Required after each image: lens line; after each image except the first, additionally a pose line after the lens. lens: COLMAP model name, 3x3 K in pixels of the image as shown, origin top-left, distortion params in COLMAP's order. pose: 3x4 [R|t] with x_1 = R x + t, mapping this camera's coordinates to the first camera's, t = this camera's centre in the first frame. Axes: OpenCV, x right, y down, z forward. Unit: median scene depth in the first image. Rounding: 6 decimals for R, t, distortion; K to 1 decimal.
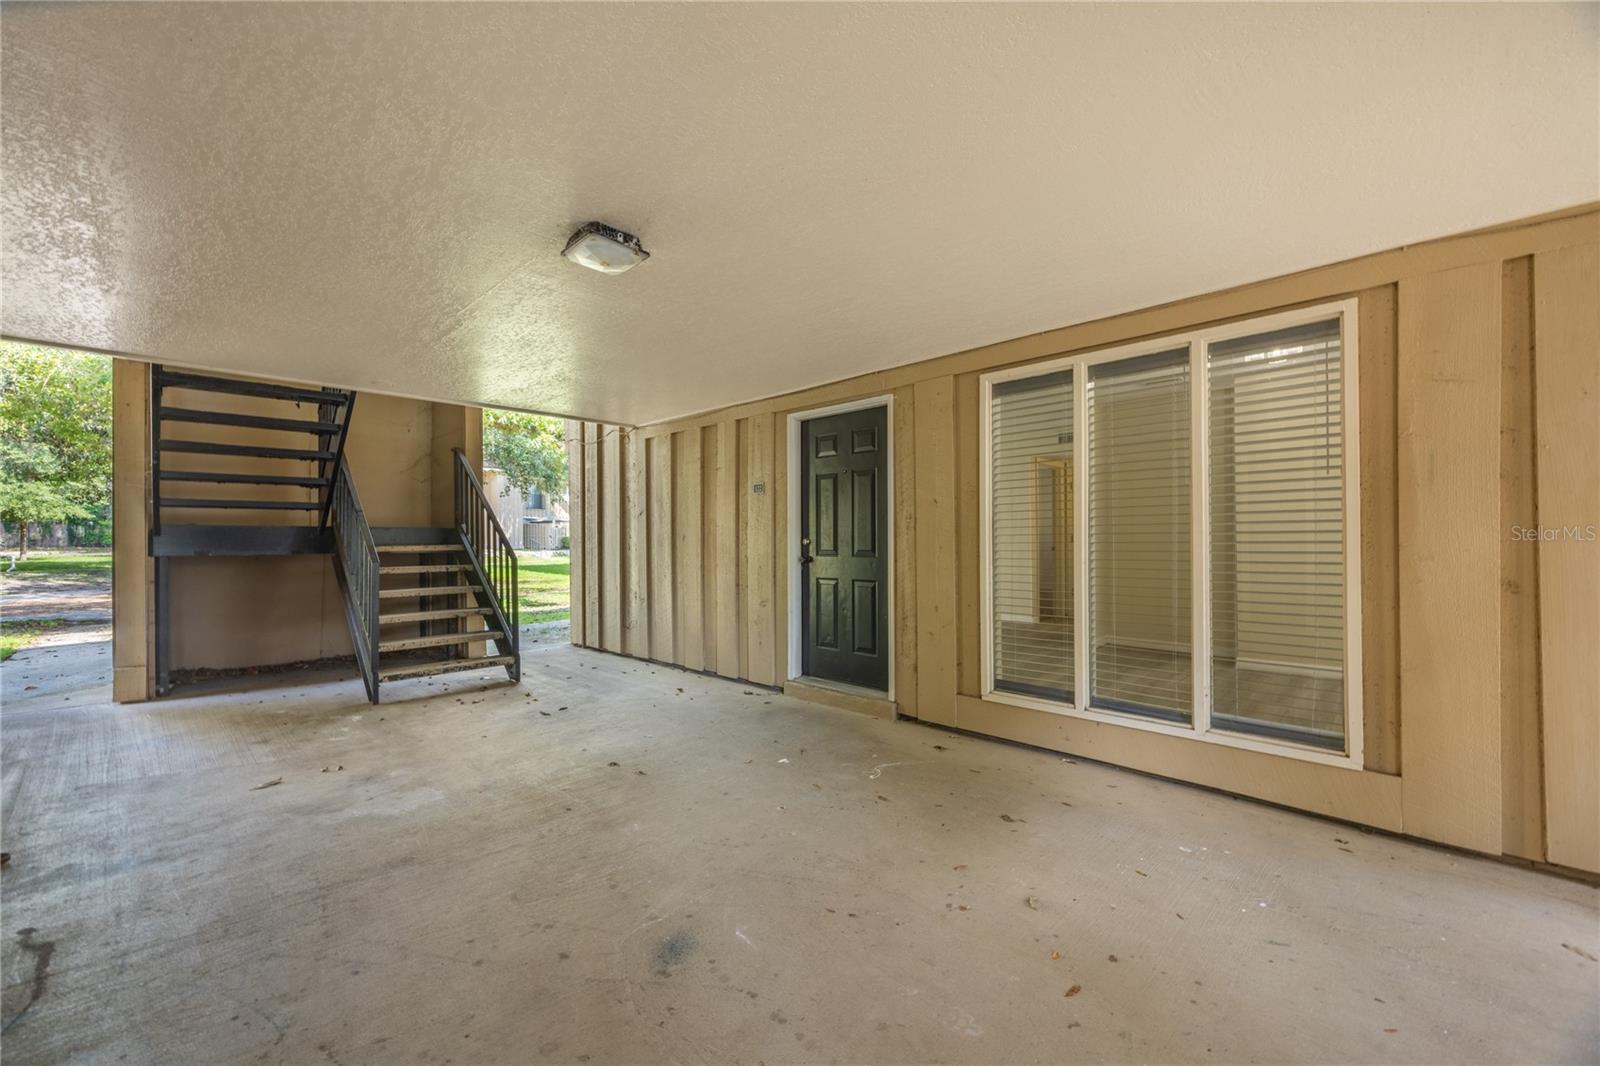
lens RADIAL K [[629.4, 0, 798.6], [0, 629.4, 534.0], [0, 0, 1]] dist [0.007496, 0.000660]
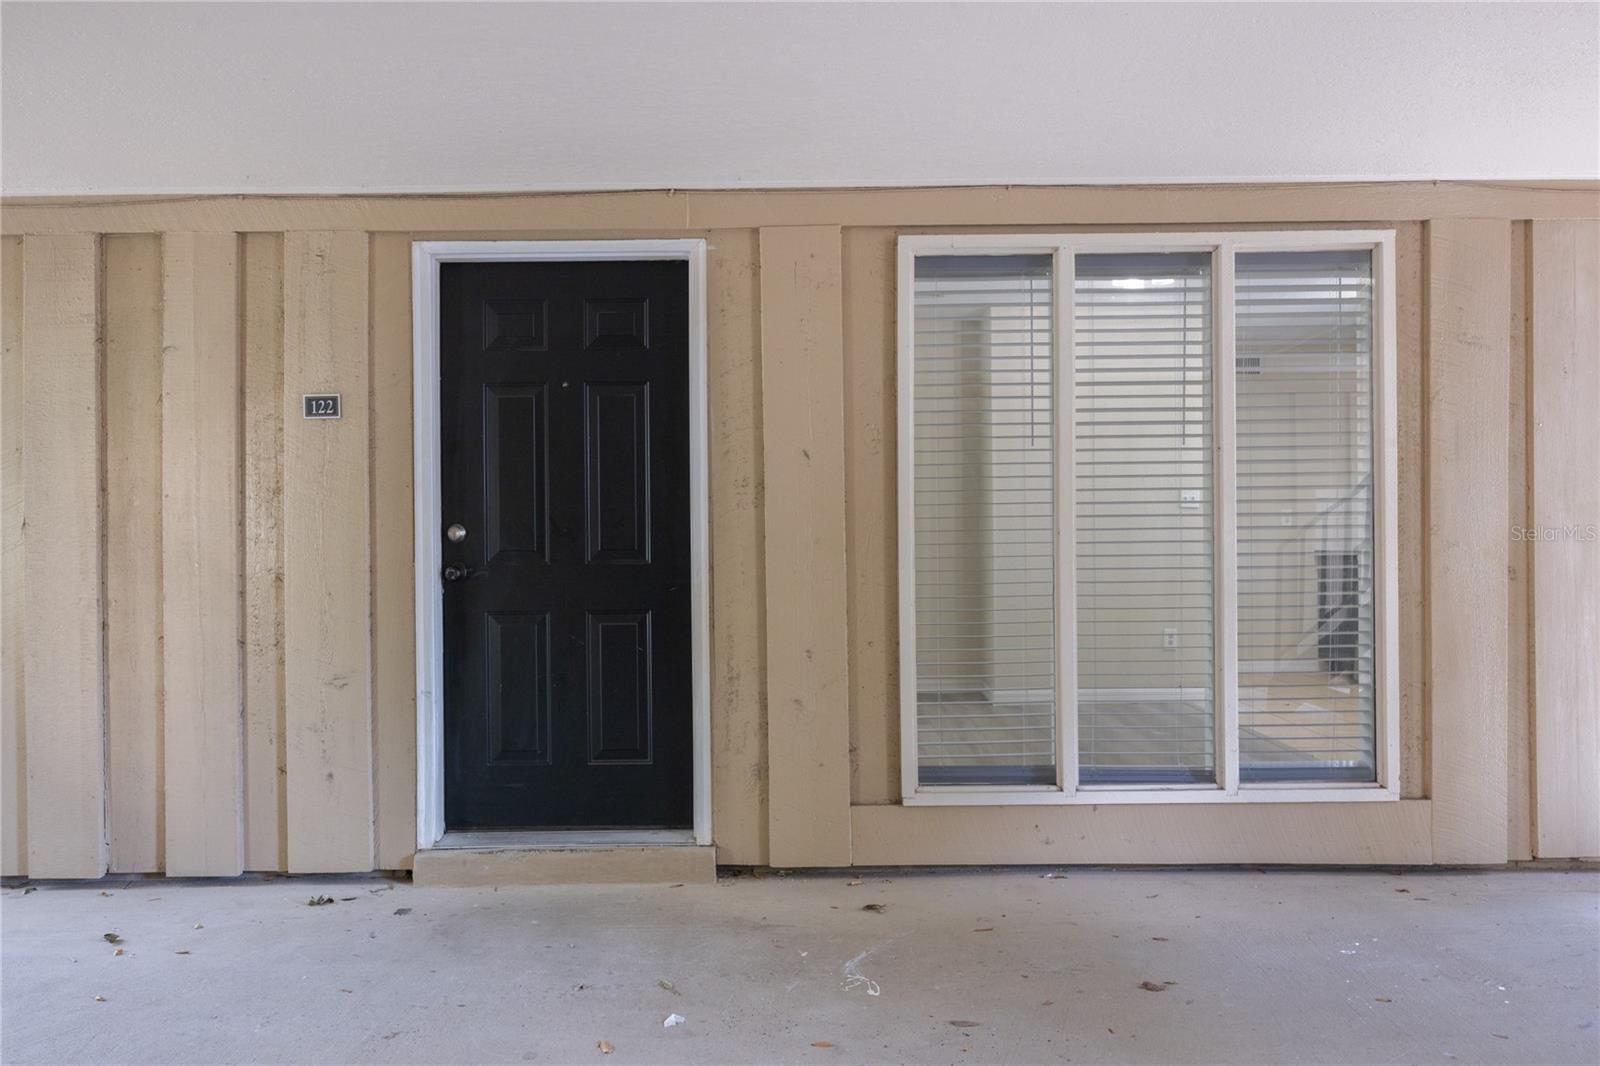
lens RADIAL K [[1066.7, 0, 800.0], [0, 1066.7, 539.2], [0, 0, 1]] dist [0.005087, -0.000105]
pose [[0.721261, -0.002786, 0.692658, -0.411321], [0.000070, 0.999992, 0.003949, 0.015948], [-0.692663, -0.002800, 0.721256, 0.340782]]
